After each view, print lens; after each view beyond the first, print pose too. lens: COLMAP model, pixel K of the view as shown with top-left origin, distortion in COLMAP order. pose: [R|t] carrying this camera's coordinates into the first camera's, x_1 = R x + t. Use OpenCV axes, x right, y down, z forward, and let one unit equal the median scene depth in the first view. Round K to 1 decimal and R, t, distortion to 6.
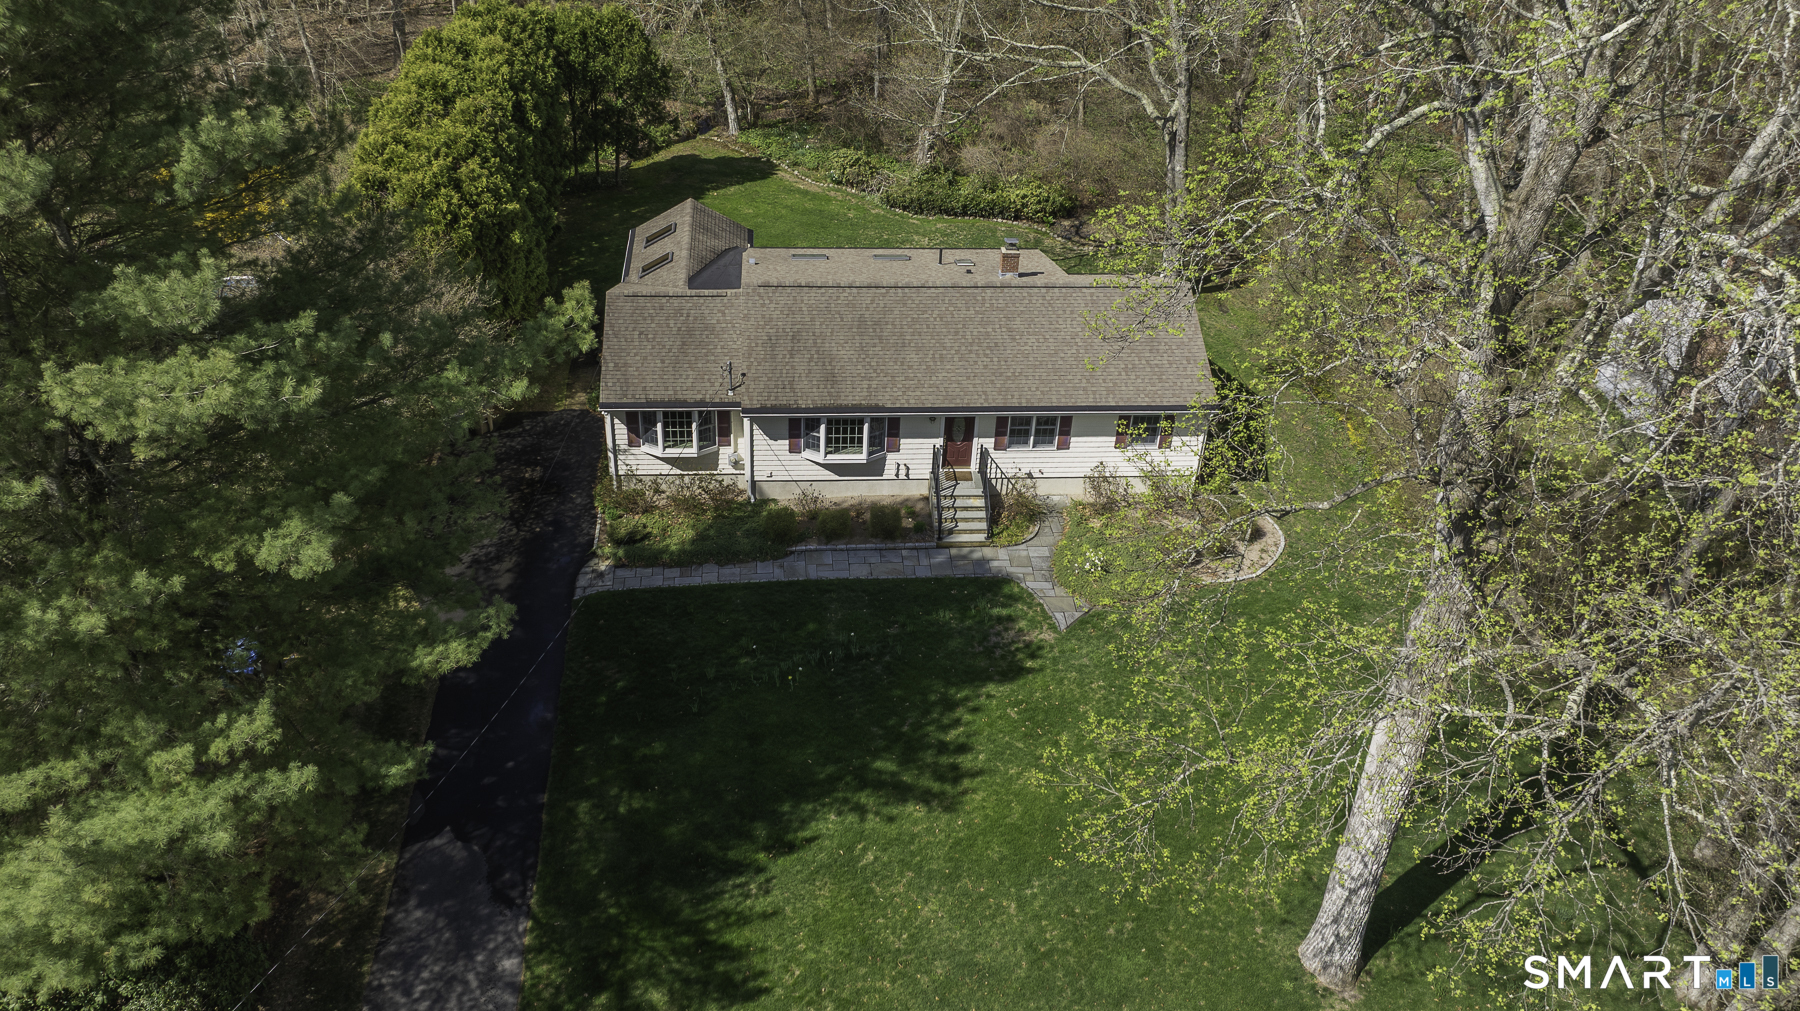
lens RADIAL K [[1374.7, 0, 928.8], [0, 1374.7, 504.9], [0, 0, 1]] dist [-0.000609, -0.000898]
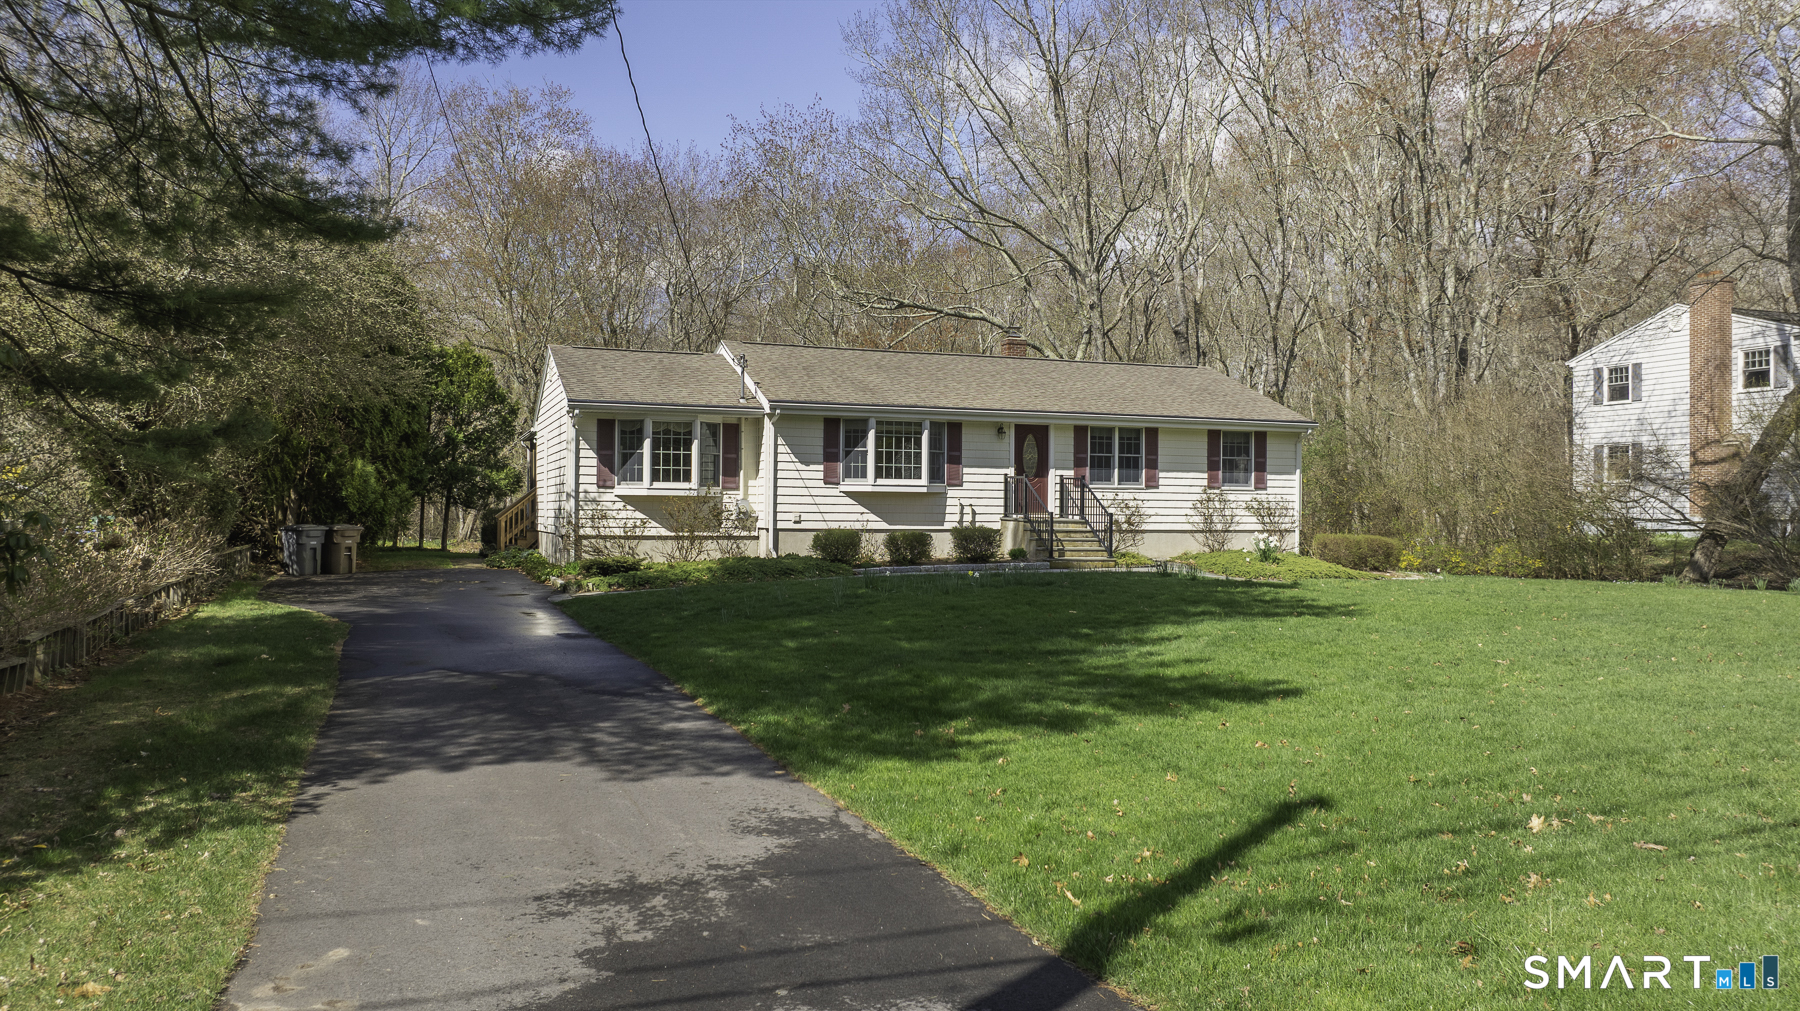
lens RADIAL K [[1257.1, 0, 900.0], [0, 1257.1, 505.5], [0, 0, 1]] dist [-0.009495, -0.002986]
pose [[0.964168, -0.043344, 0.261729, -0.238930], [0.184419, 0.818708, -0.543789, 0.343874], [-0.190710, 0.572572, 0.797365, 0.466895]]
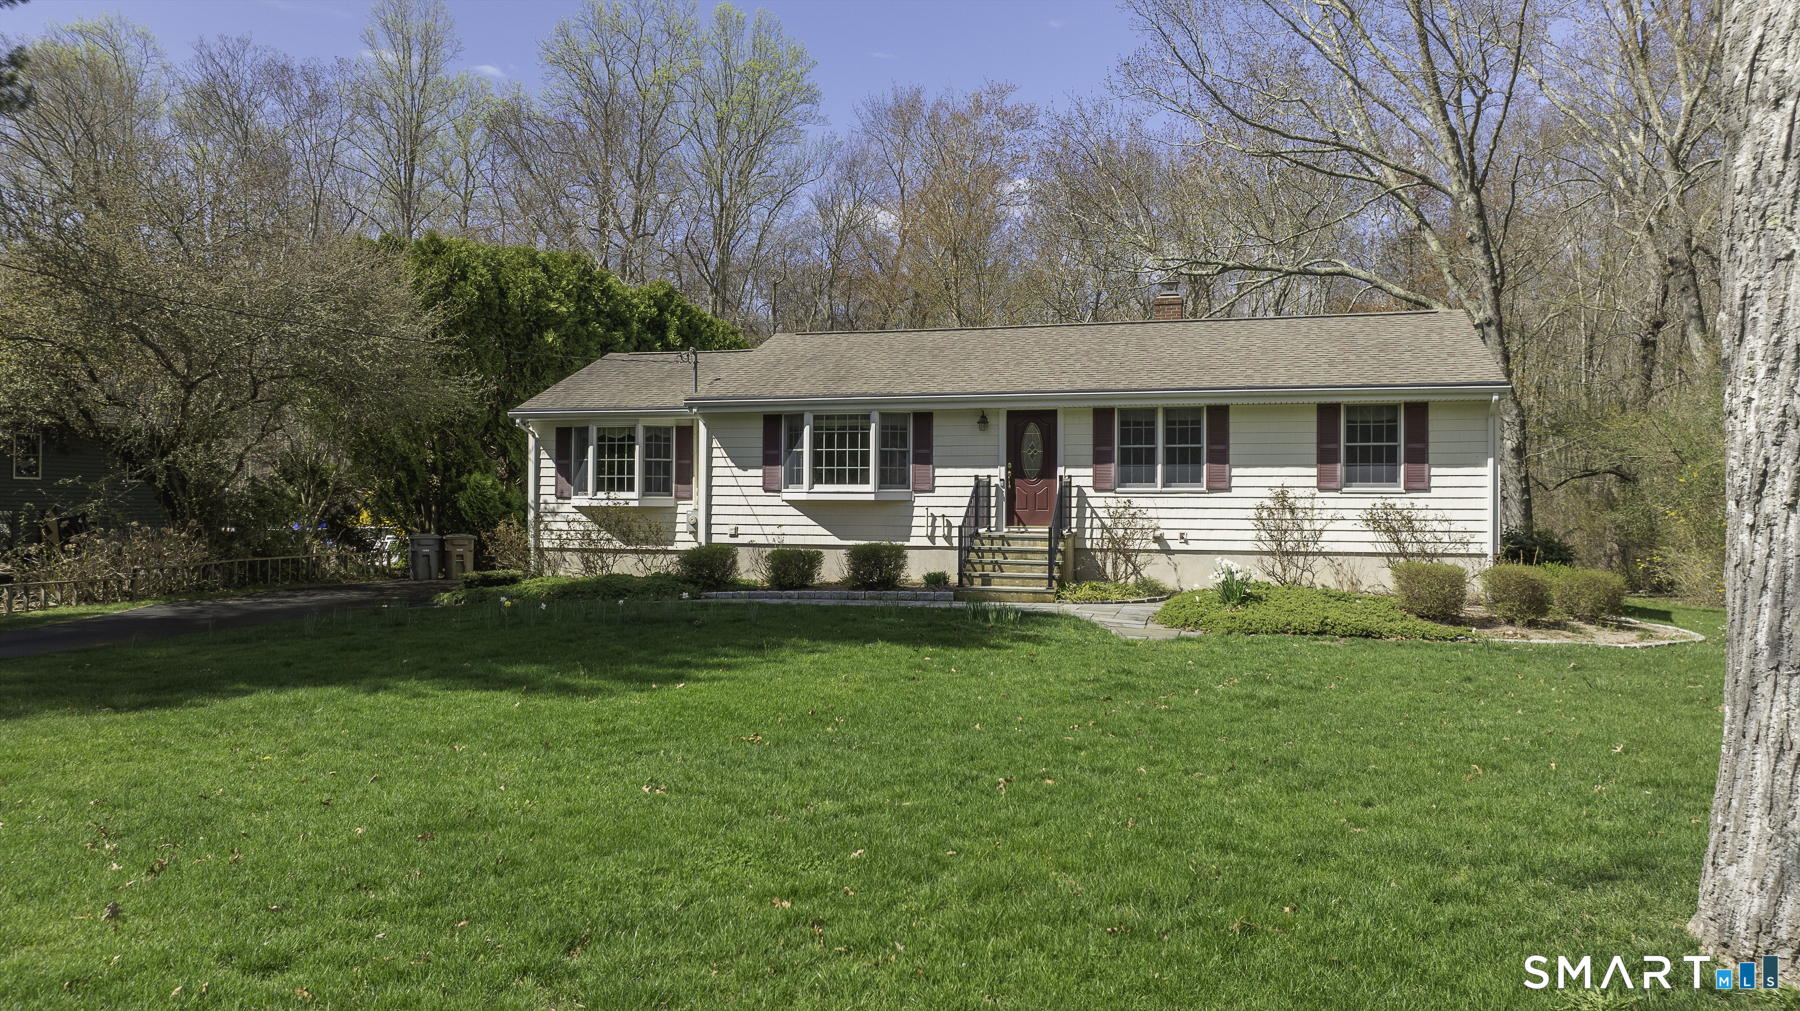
lens RADIAL K [[1257.1, 0, 900.0], [0, 1257.1, 505.5], [0, 0, 1]] dist [-0.009495, -0.002986]
pose [[0.931947, -0.047952, -0.359410, 0.163924], [-0.170728, 0.816434, -0.551623, 0.275113], [0.319885, 0.575444, 0.752687, 0.592254]]
